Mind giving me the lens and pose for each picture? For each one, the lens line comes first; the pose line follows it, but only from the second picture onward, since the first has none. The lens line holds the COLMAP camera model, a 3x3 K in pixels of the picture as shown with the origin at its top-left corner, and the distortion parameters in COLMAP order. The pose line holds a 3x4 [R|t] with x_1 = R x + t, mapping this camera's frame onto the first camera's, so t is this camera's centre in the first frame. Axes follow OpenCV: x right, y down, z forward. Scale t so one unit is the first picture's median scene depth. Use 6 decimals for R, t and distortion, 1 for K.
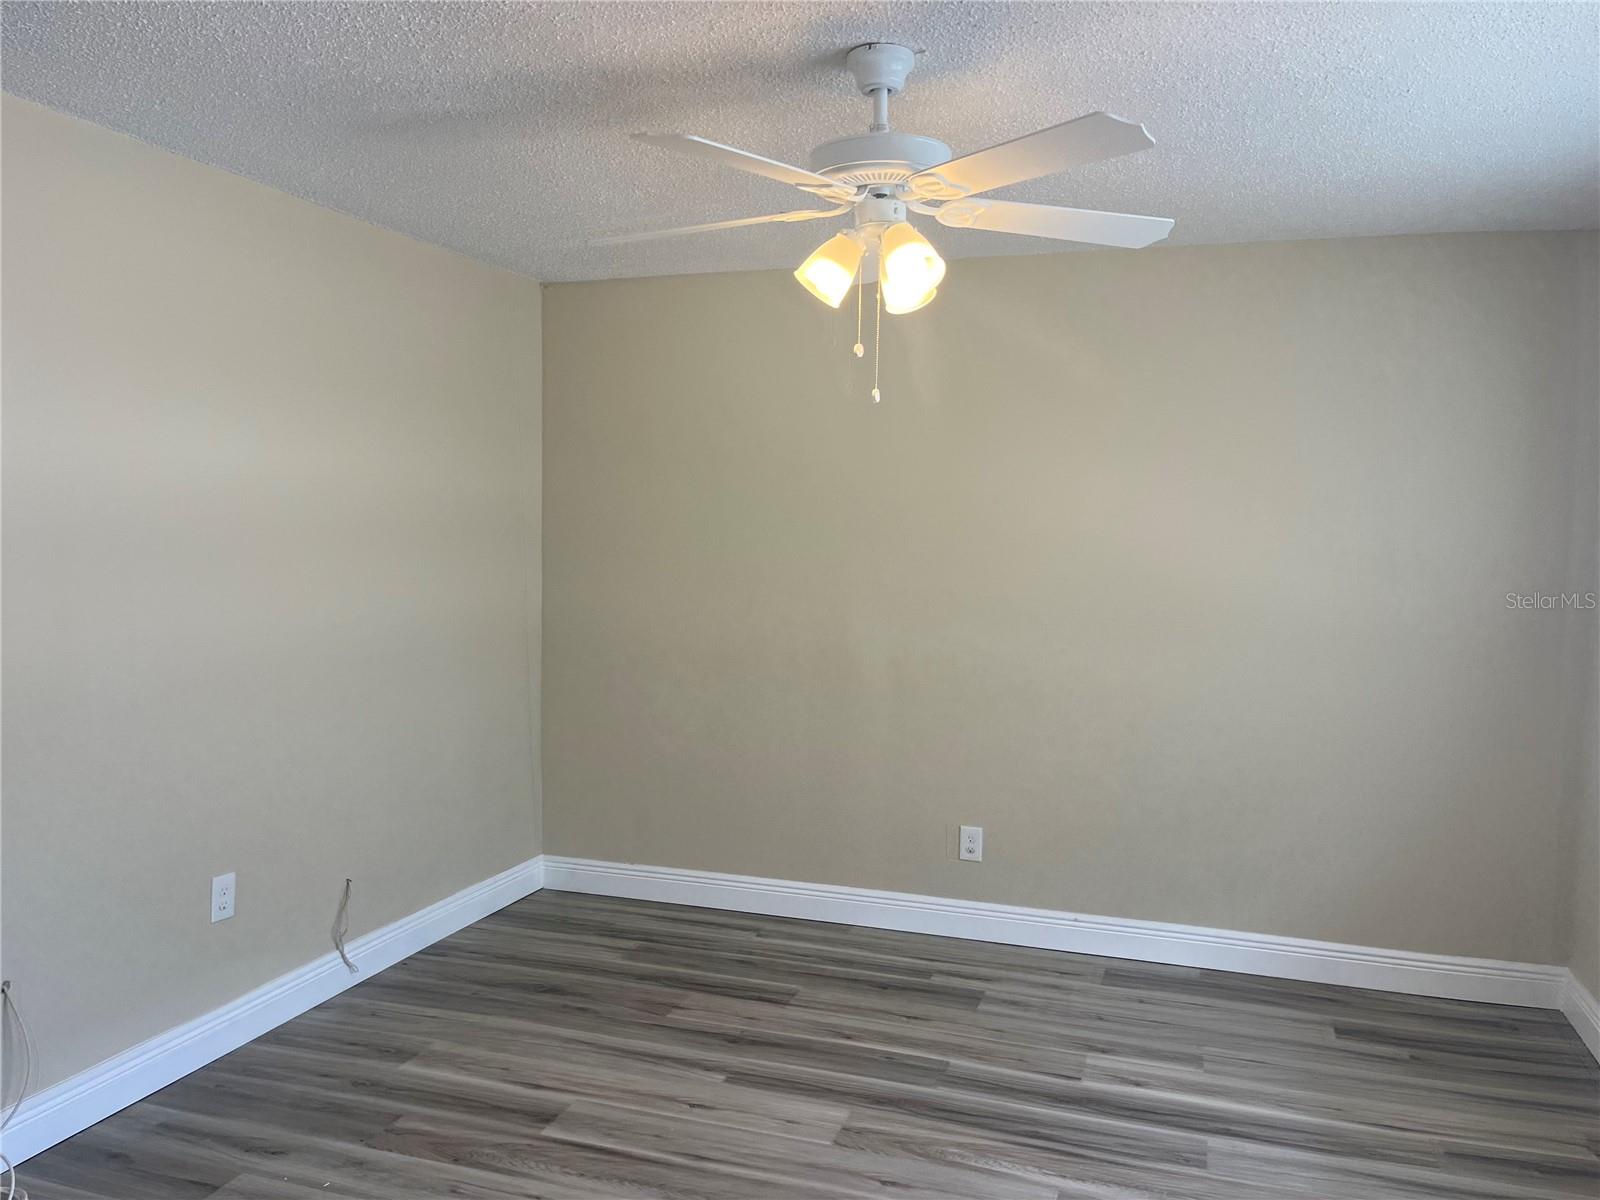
lens RADIAL K [[1228.6, 0, 814.6], [0, 1228.6, 604.3], [0, 0, 1]] dist [0.065989, -0.082412]
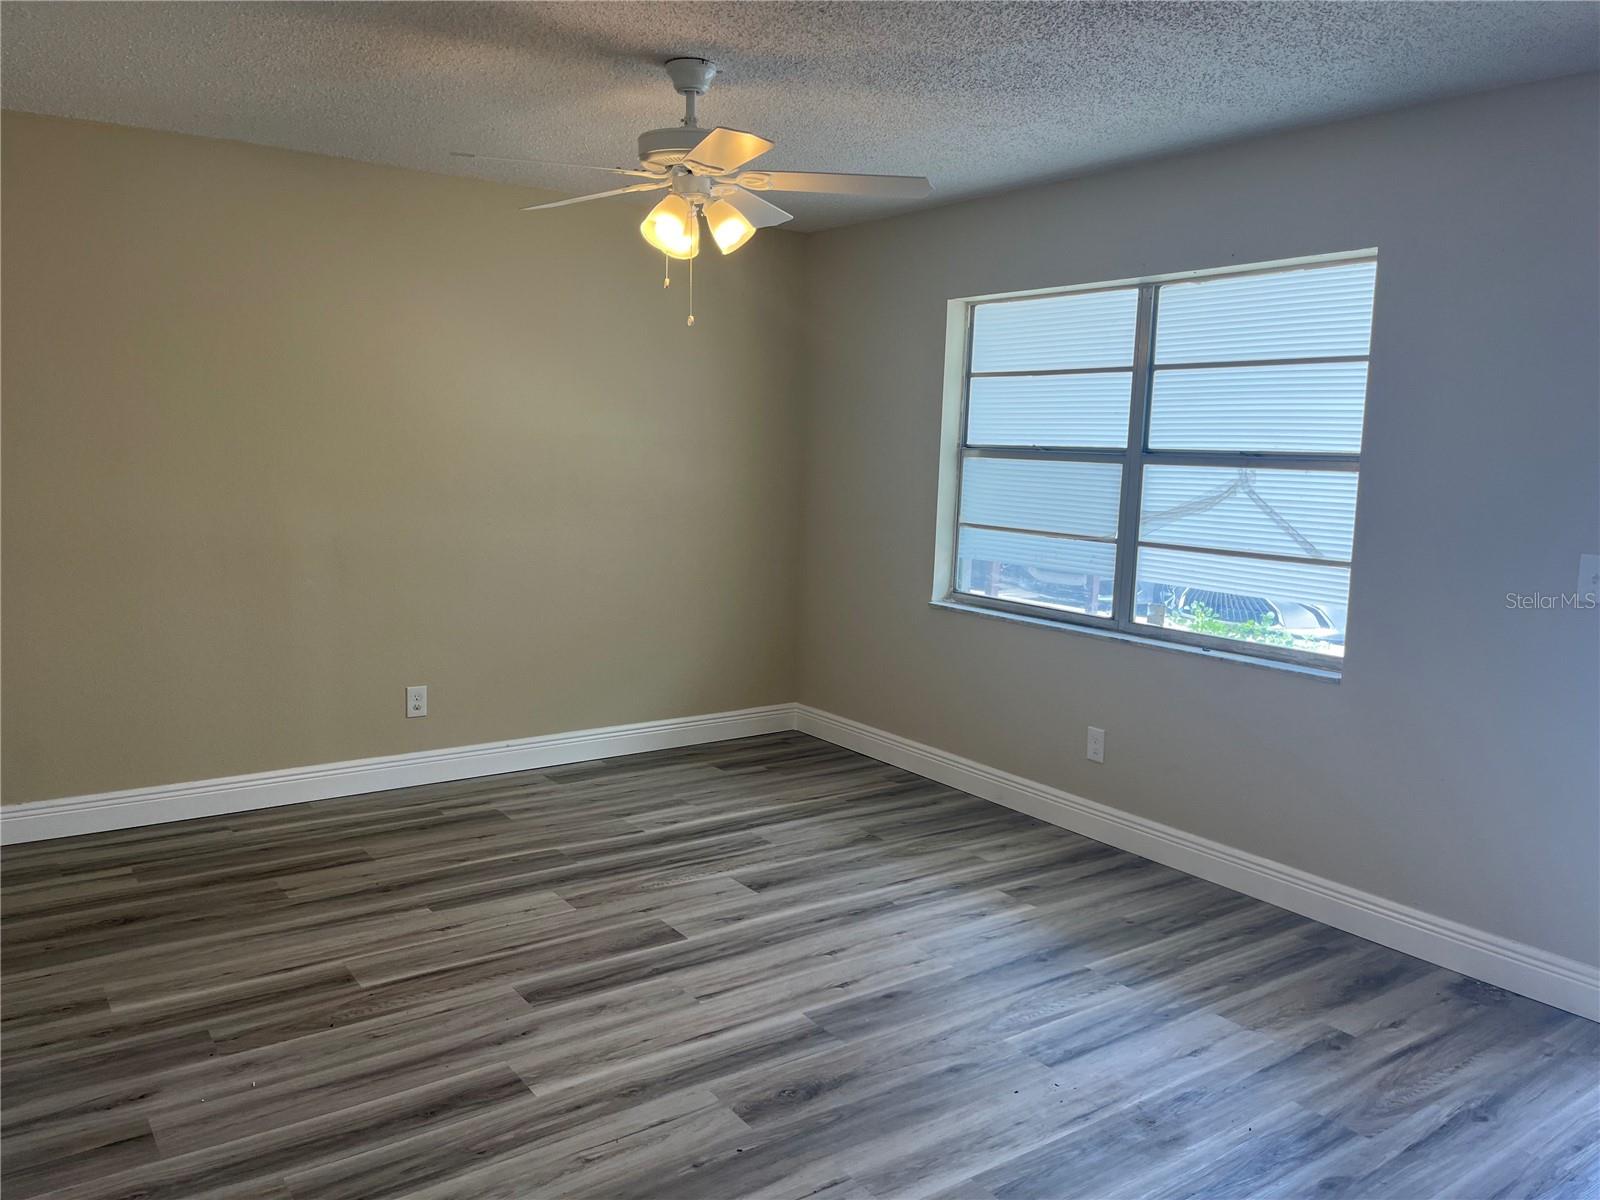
lens RADIAL K [[1228.6, 0, 814.6], [0, 1228.6, 604.3], [0, 0, 1]] dist [0.065989, -0.082412]
pose [[0.593623, -0.110016, 0.797188, -0.688041], [0.040240, 0.993430, 0.107133, 0.000132], [-0.803736, -0.031518, 0.594150, 0.053806]]
